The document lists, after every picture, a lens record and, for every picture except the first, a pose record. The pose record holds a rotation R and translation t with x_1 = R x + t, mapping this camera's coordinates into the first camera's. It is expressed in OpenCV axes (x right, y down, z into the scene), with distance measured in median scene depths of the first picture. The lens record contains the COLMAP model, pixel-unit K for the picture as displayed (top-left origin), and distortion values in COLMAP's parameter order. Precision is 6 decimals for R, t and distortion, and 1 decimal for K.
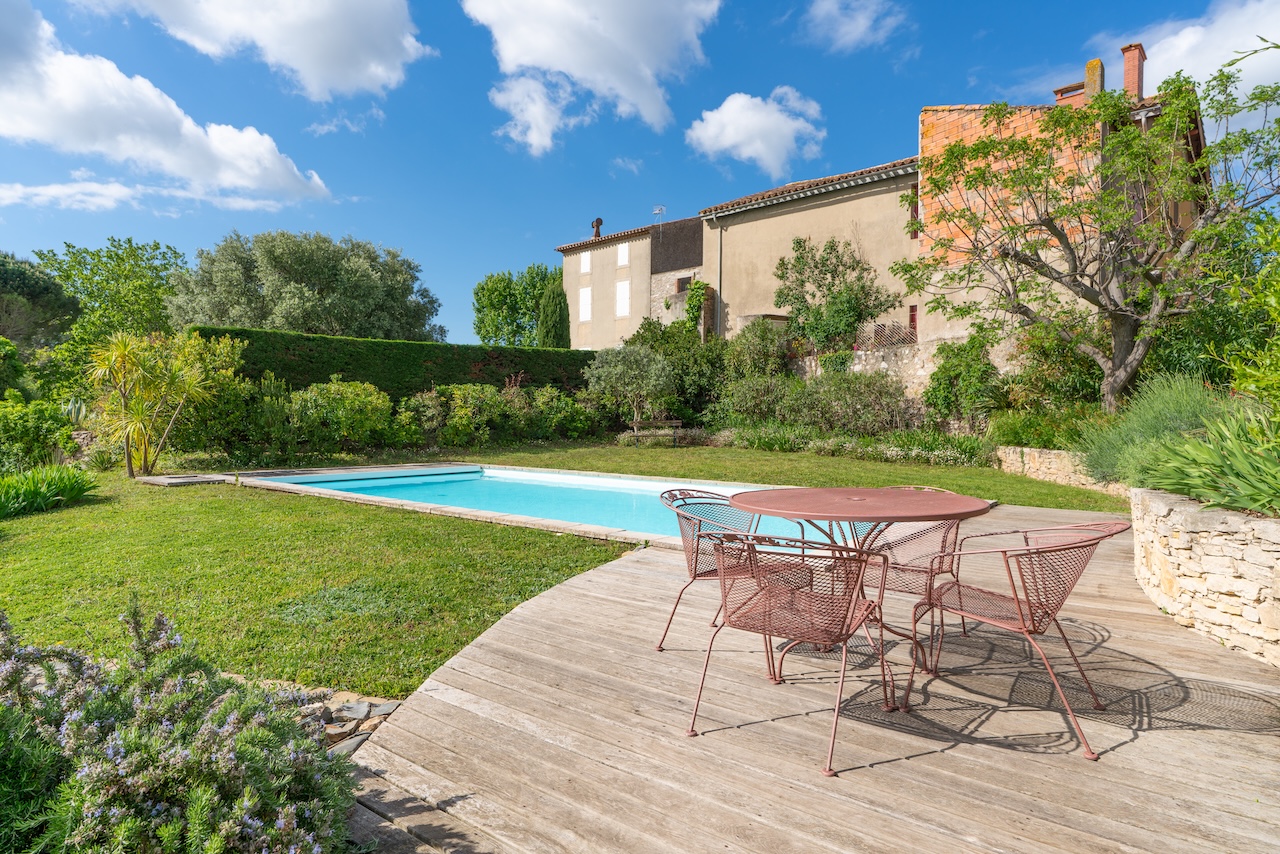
lens RADIAL K [[727.0, 0, 639.9], [0, 727.0, 427.8], [0, 0, 1]] dist [0.002804, 0.000743]
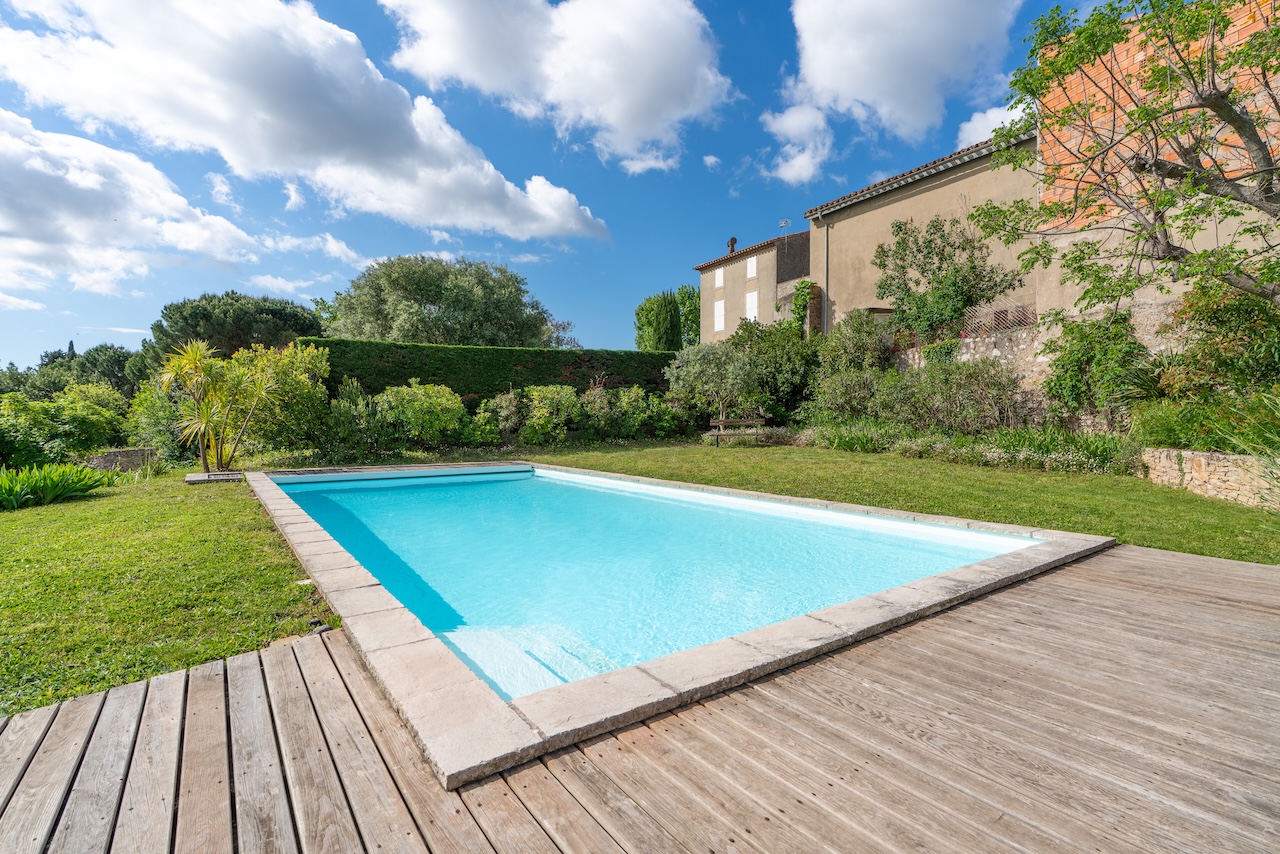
lens RADIAL K [[601.8, 0, 640.1], [0, 601.8, 426.0], [0, 0, 1]] dist [-0.001540, 0.003439]
pose [[0.963554, -0.005918, -0.267447, 0.117338], [0.004948, 0.999979, -0.004300, 0.002094], [0.267467, 0.002820, 0.963563, 0.194843]]
